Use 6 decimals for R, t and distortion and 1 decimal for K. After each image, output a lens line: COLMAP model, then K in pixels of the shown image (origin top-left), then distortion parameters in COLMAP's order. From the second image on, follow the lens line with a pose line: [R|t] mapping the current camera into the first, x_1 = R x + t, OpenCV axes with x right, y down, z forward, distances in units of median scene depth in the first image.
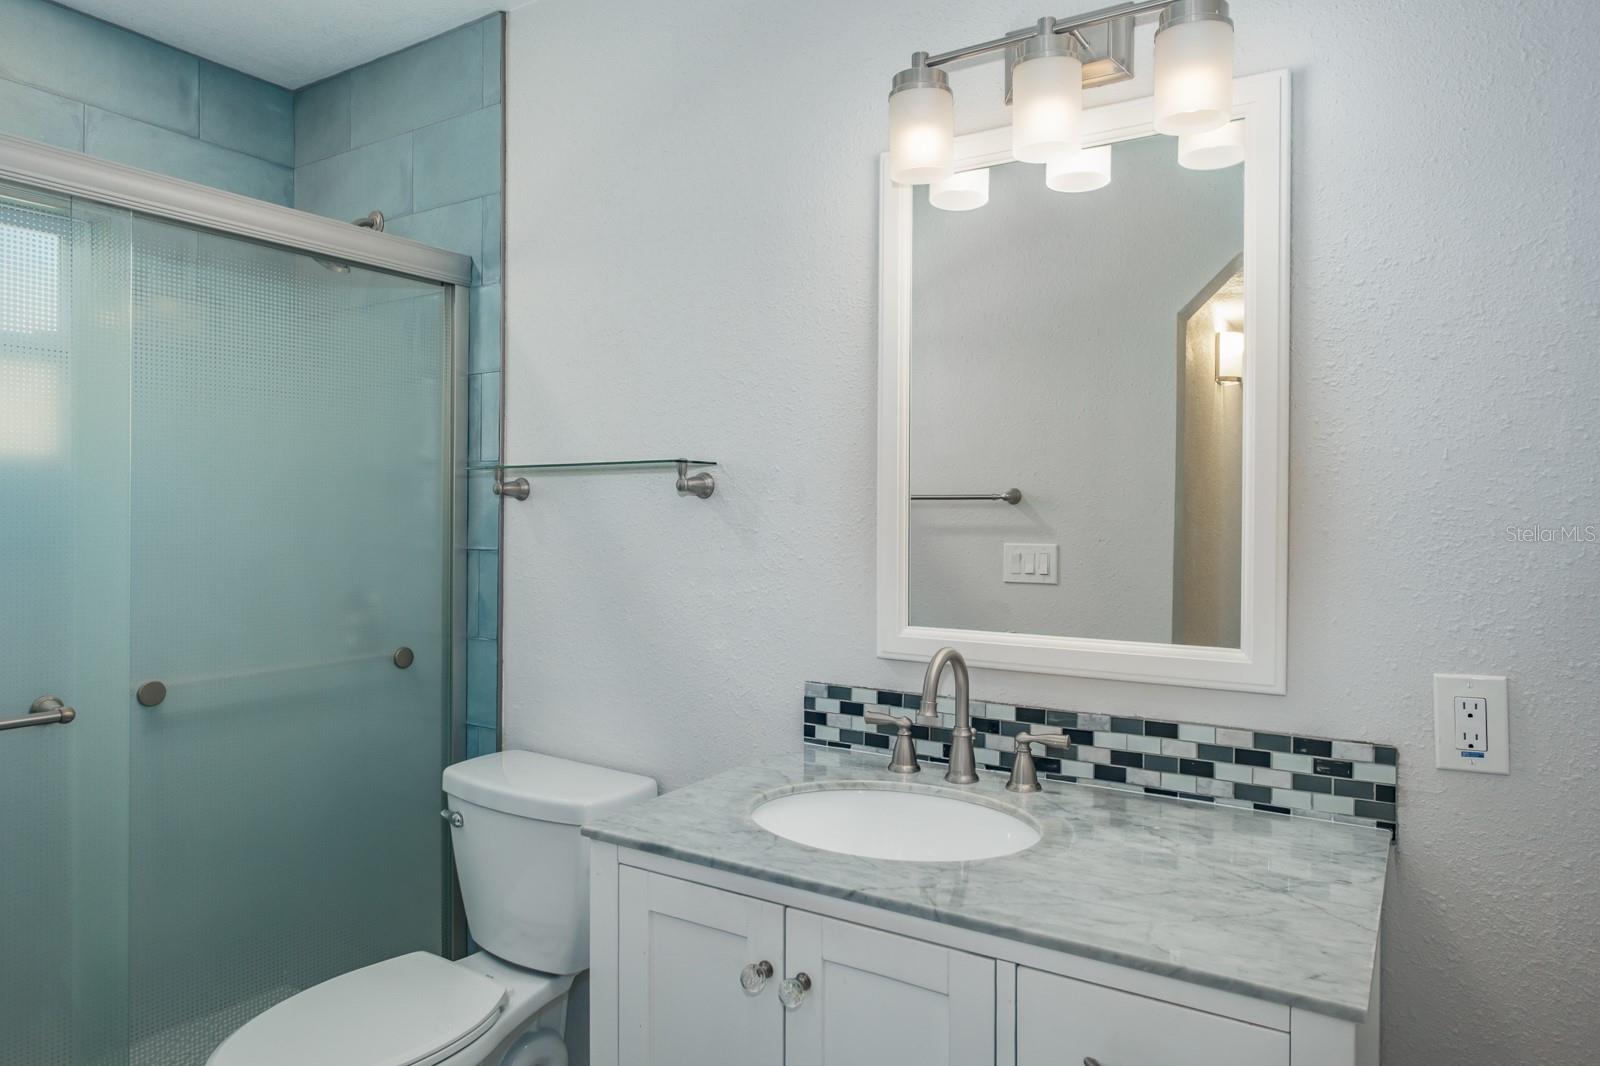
lens RADIAL K [[996.5, 0, 801.8], [0, 996.5, 522.1], [0, 0, 1]] dist [-0.006022, -0.000254]
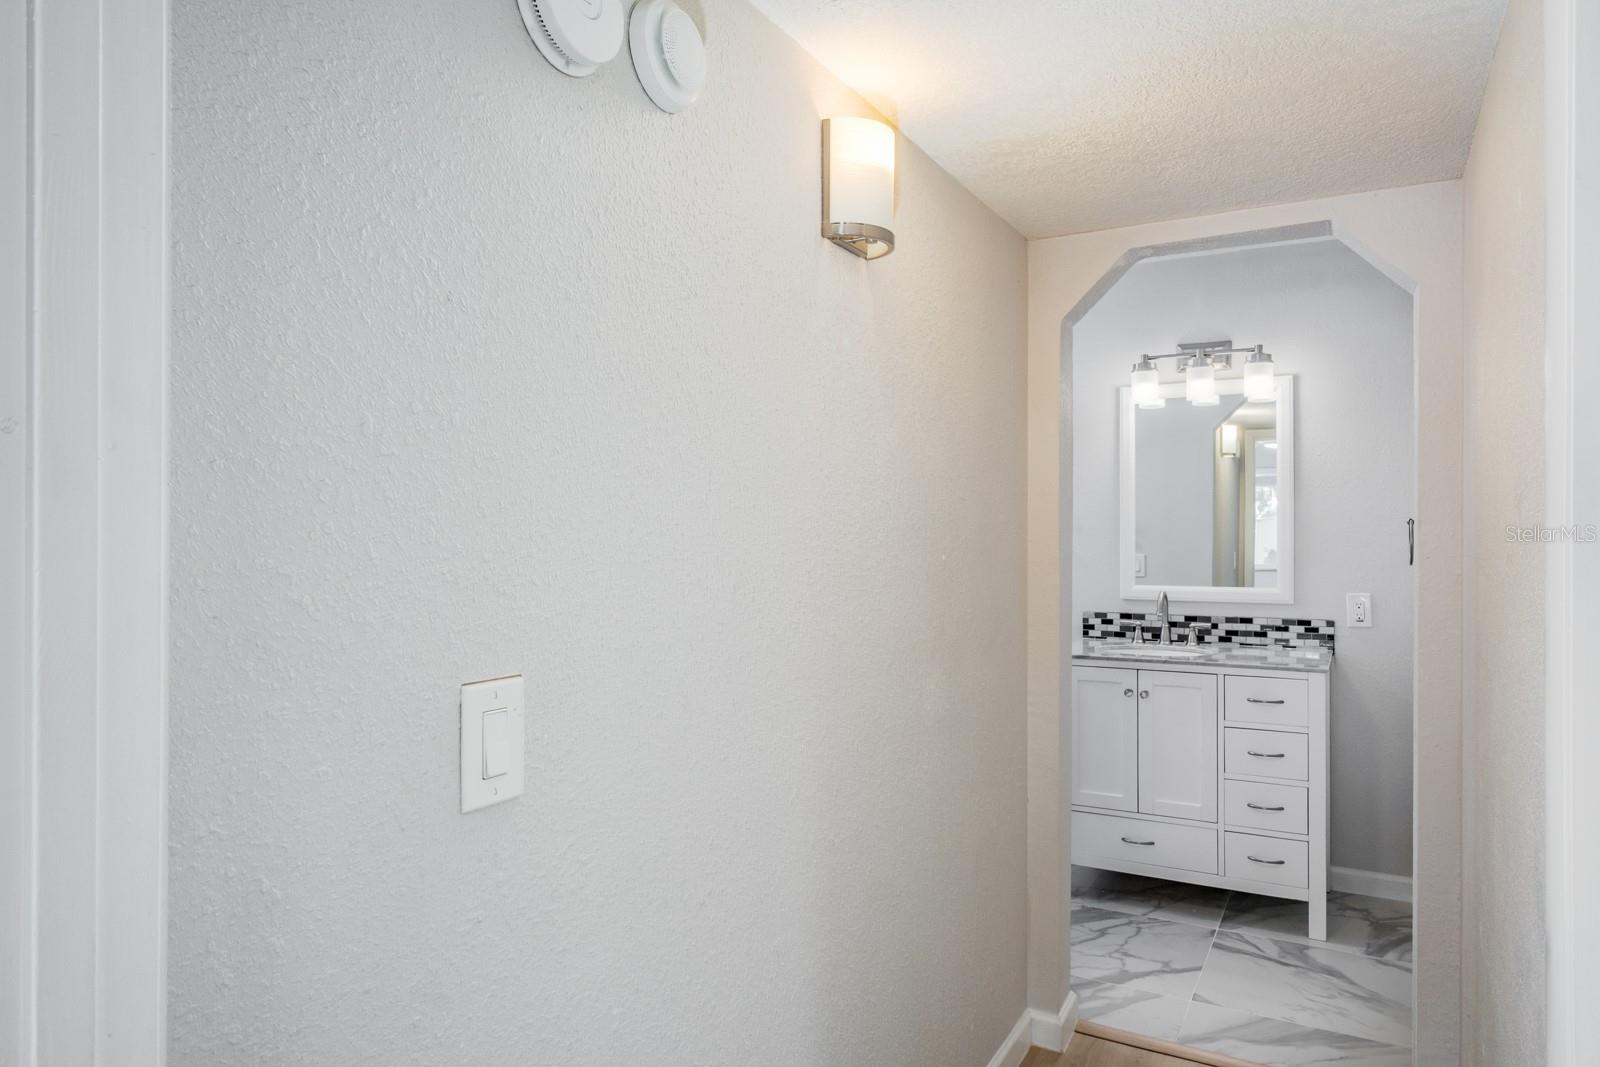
lens RADIAL K [[996.5, 0, 793.0], [0, 996.5, 533.1], [0, 0, 1]] dist [-0.006022, -0.000254]
pose [[0.998602, -0.006821, 0.052412, -0.940423], [0.007351, 0.999924, -0.009932, -0.004145], [-0.052341, 0.010303, 0.998576, -1.514129]]
